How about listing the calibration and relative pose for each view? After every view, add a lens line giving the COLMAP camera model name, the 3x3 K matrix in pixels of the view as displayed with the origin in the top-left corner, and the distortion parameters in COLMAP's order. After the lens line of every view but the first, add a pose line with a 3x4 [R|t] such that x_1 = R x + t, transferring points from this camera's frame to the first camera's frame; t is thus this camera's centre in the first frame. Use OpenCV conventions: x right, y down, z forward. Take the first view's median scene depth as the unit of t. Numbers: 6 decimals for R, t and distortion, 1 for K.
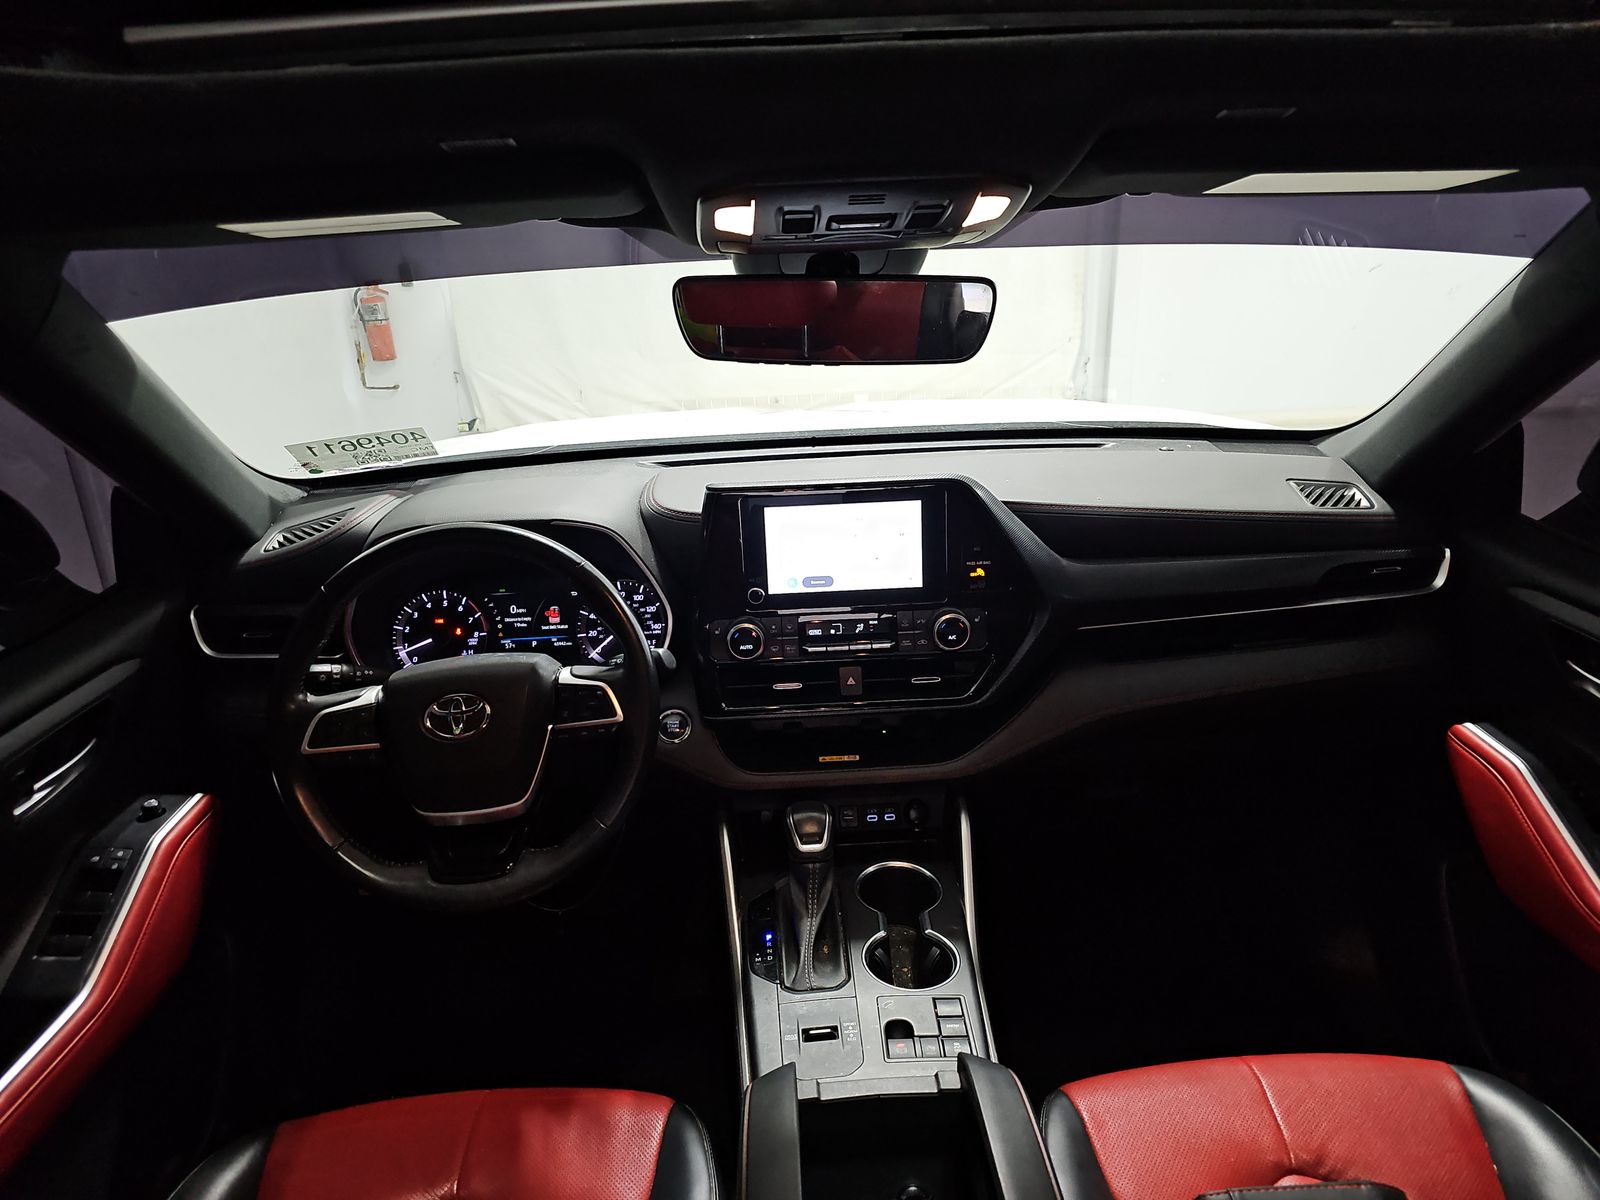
lens RADIAL K [[1079.2, 0, 837.1], [0, 1079.2, 617.3], [0, 0, 1]] dist [0.025227, -0.015431]
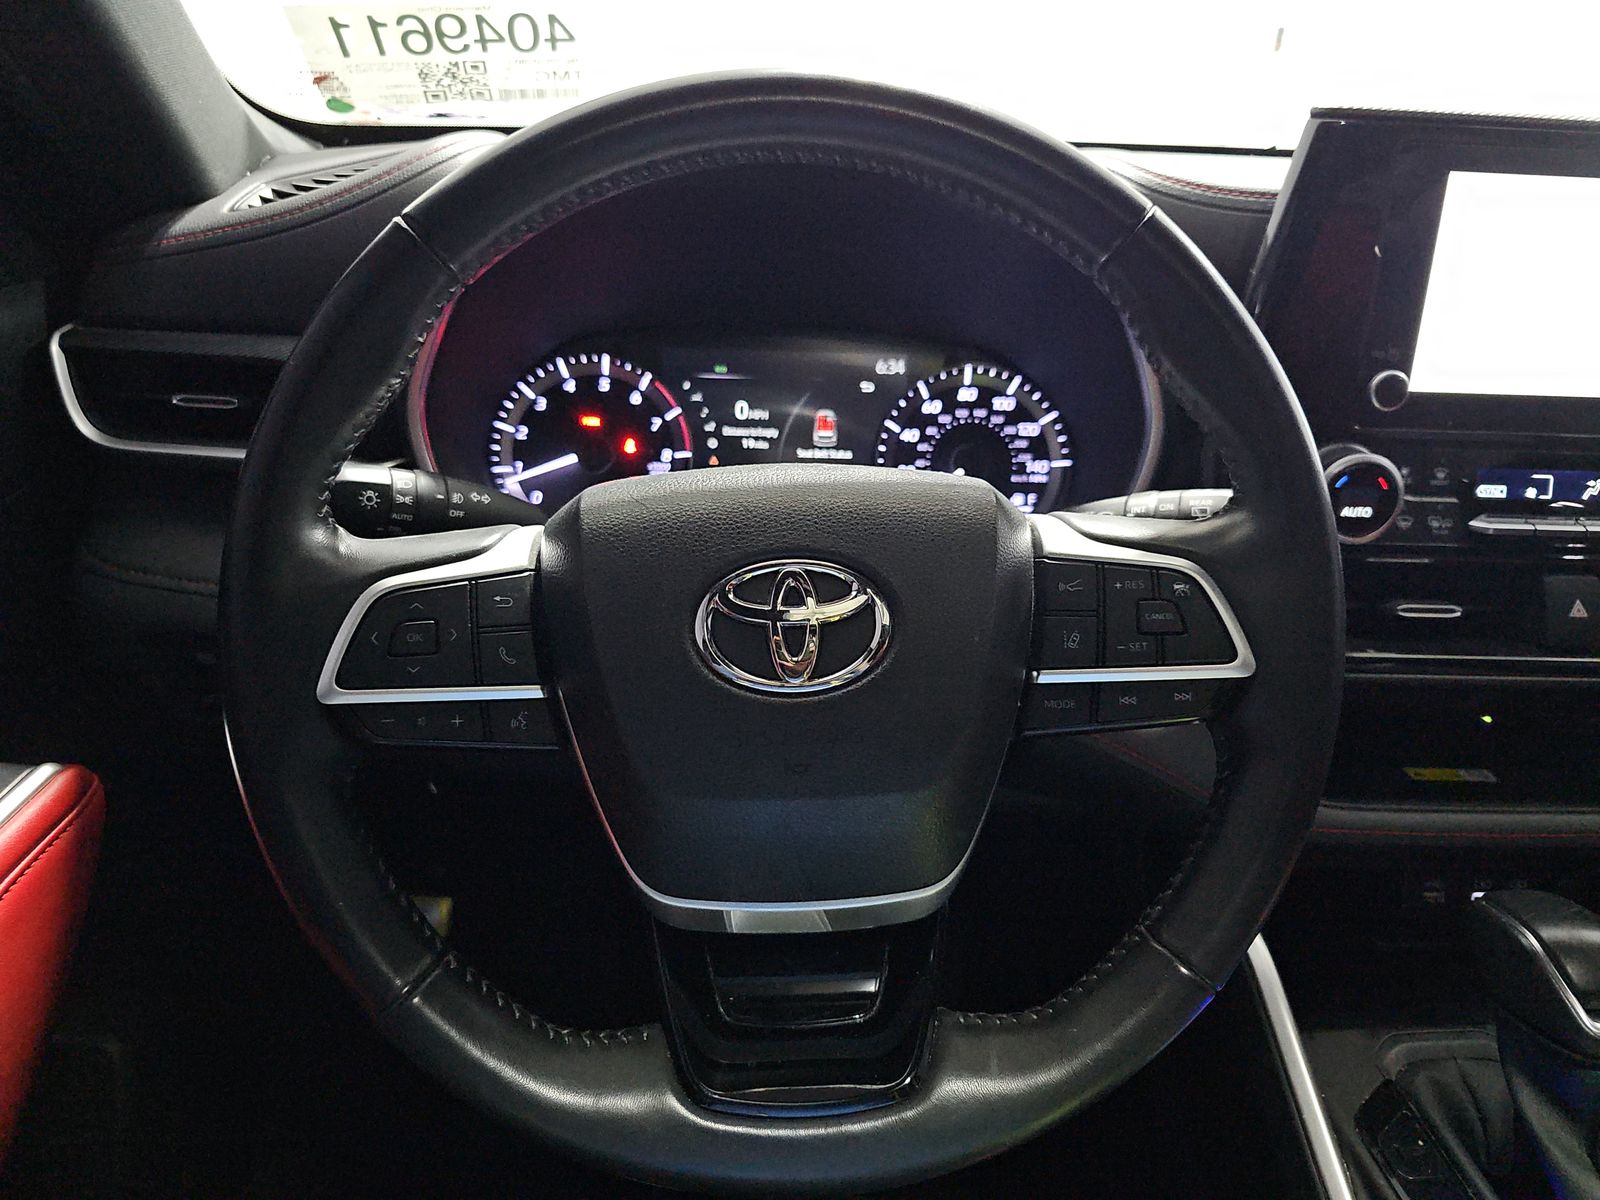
lens RADIAL K [[1079.2, 0, 797.7], [0, 1079.2, 603.6], [0, 0, 1]] dist [0.025227, -0.015431]
pose [[0.997306, 0.072963, 0.007525, -0.275055], [-0.073250, 0.996049, 0.050212, 0.052941], [-0.003831, -0.050628, 0.998710, 0.523089]]
